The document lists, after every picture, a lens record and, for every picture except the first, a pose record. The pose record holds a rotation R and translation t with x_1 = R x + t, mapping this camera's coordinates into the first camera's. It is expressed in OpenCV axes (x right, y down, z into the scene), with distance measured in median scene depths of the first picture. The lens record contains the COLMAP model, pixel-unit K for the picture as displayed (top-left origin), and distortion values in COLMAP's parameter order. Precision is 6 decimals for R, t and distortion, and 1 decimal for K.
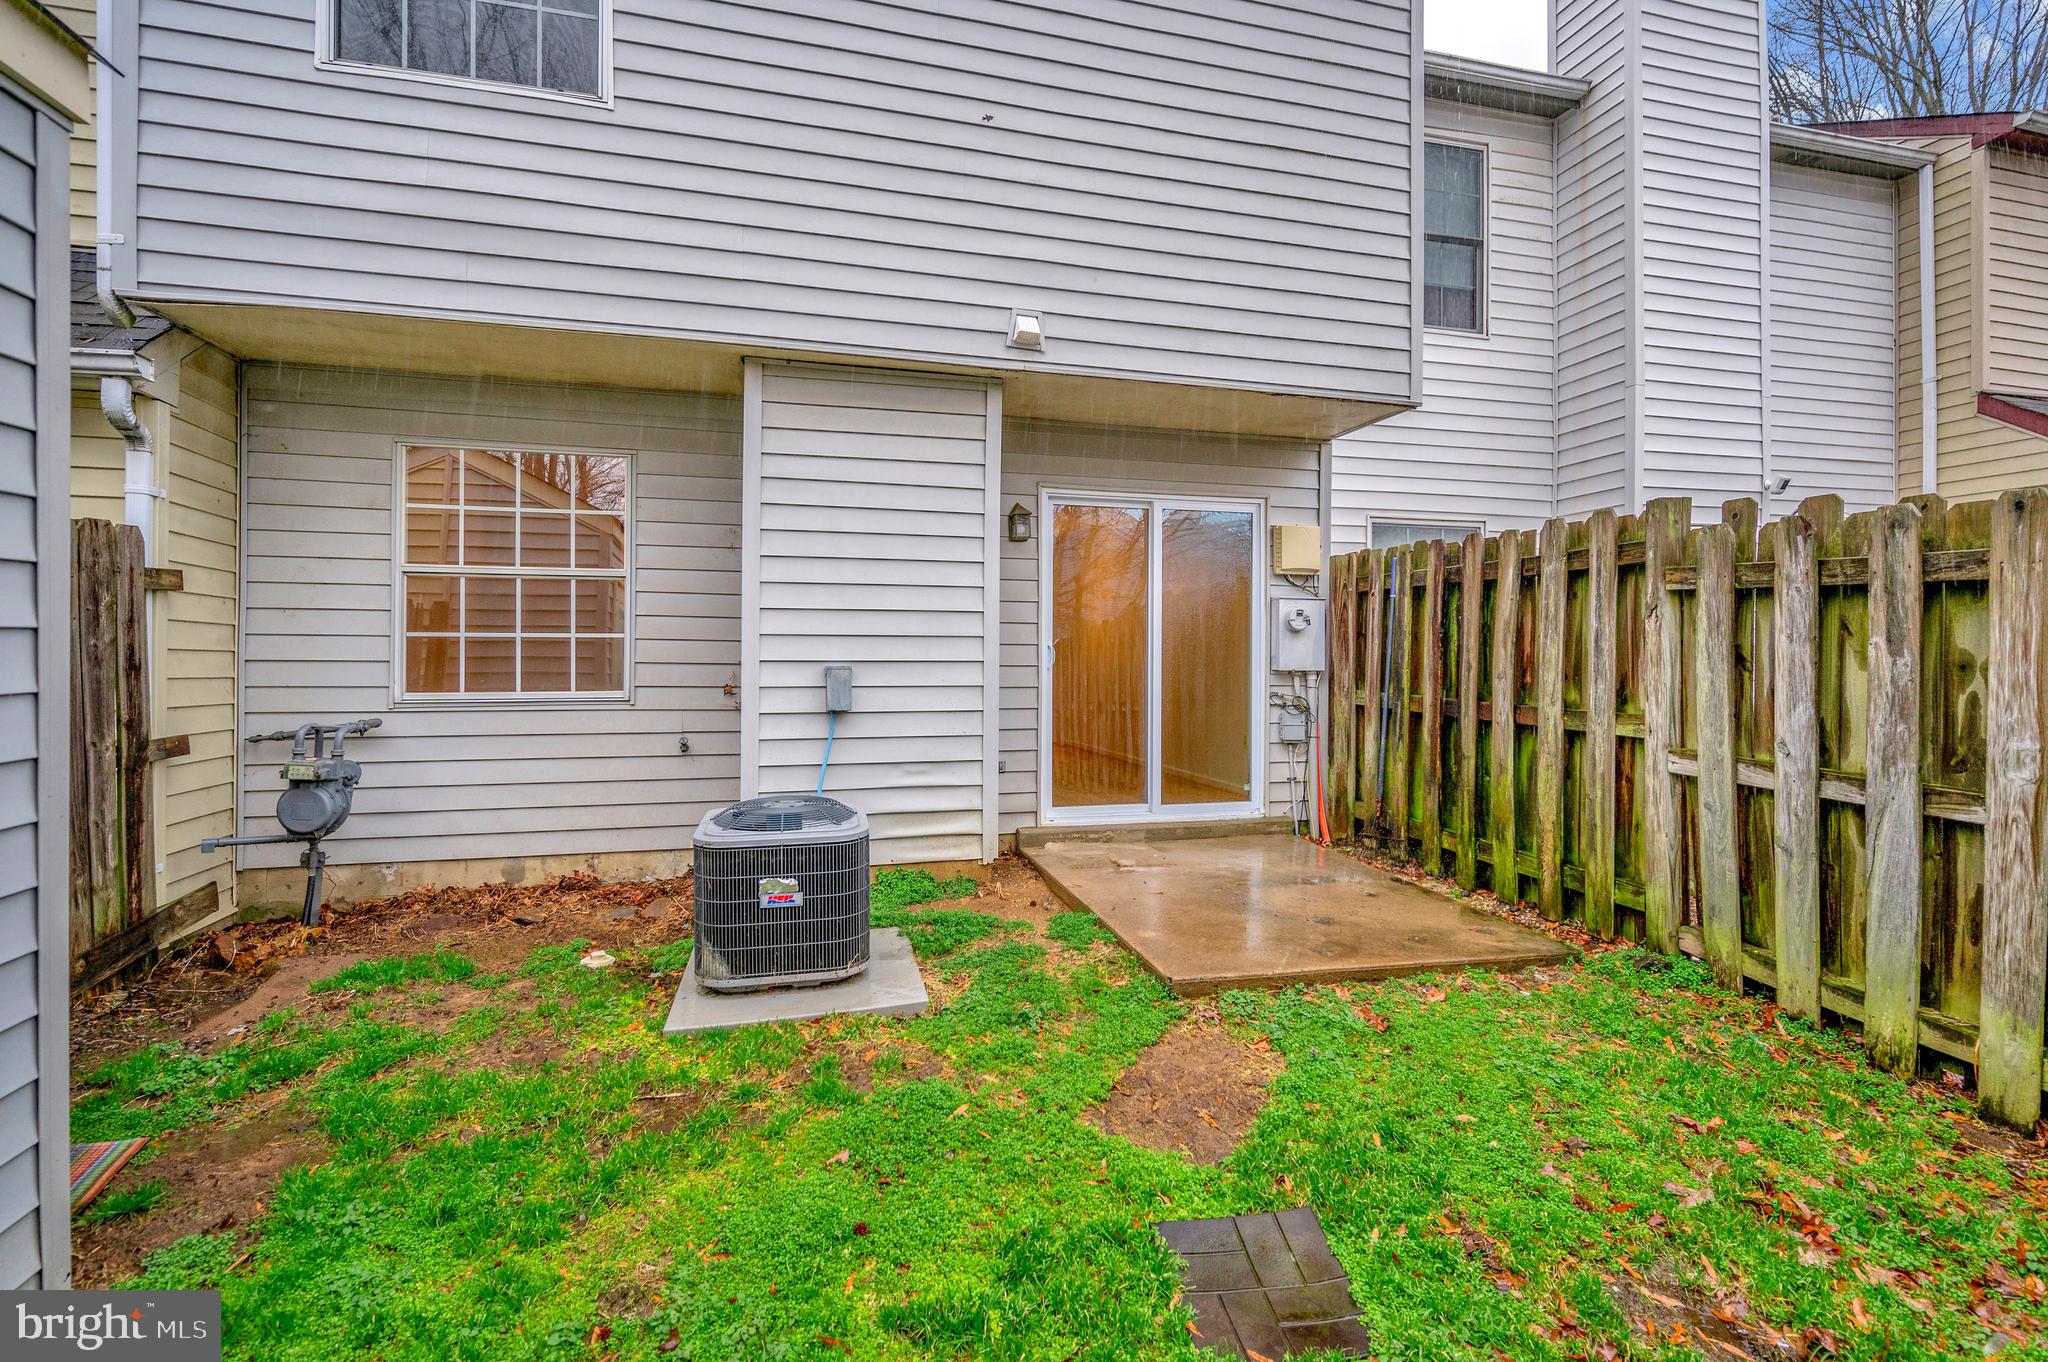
lens RADIAL K [[1019.2, 0, 934.0], [0, 1019.2, 674.3], [0, 0, 1]] dist [0.005469, -0.001667]
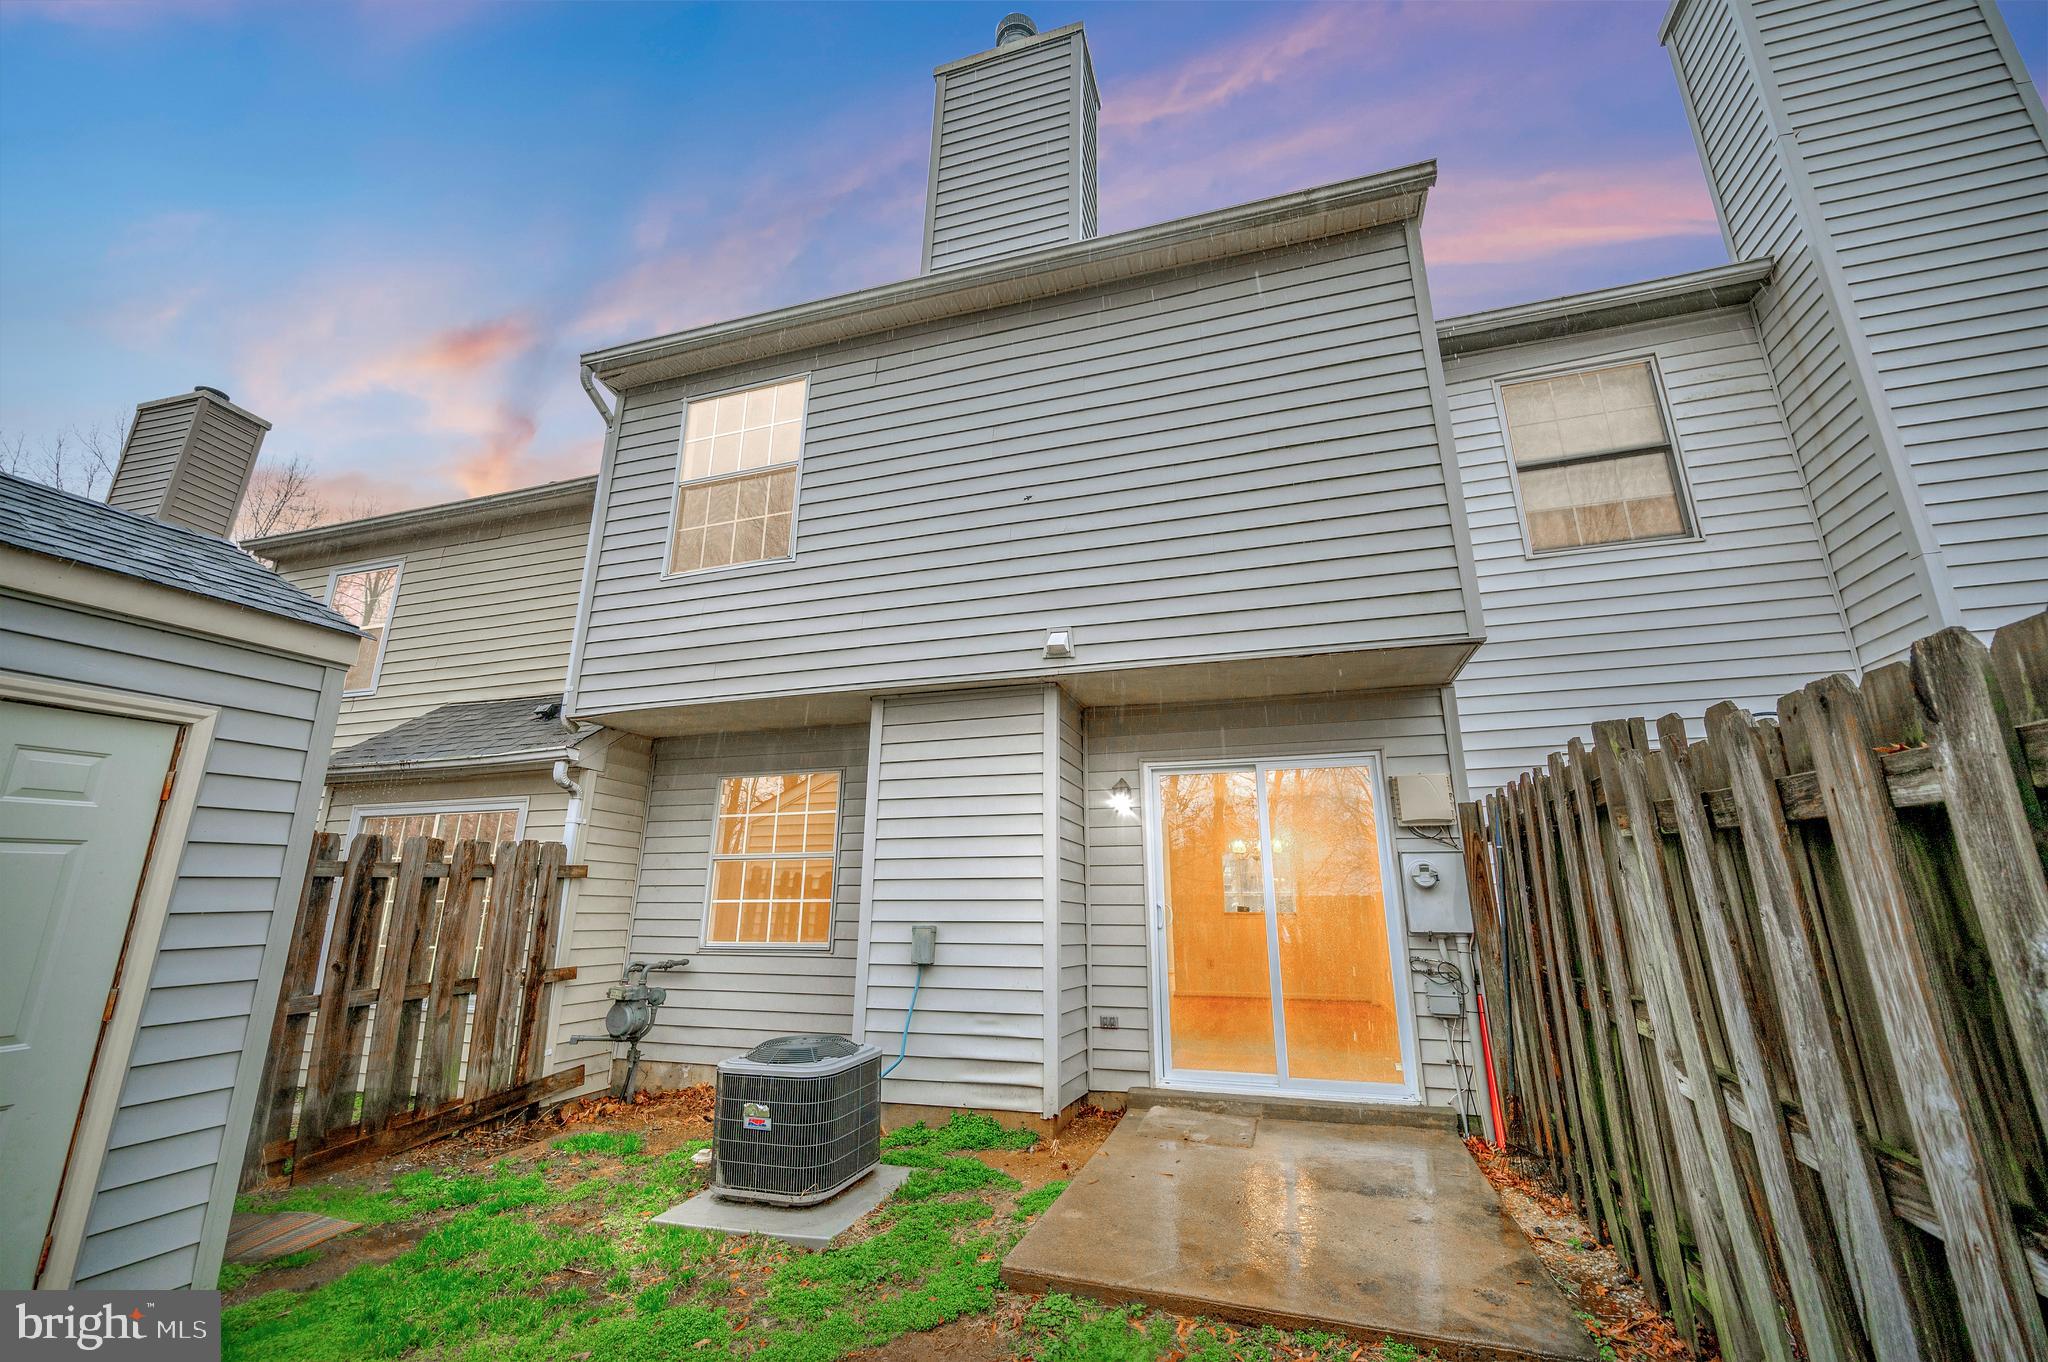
lens RADIAL K [[850.3, 0, 1082.4], [0, 850.3, 668.4], [0, 0, 1]] dist [0.004475, -0.001929]
pose [[0.833537, -0.150435, -0.531587, 0.679242], [-0.004996, 0.960121, -0.279542, -0.020644], [0.552441, 0.235665, 0.799544, 0.205290]]
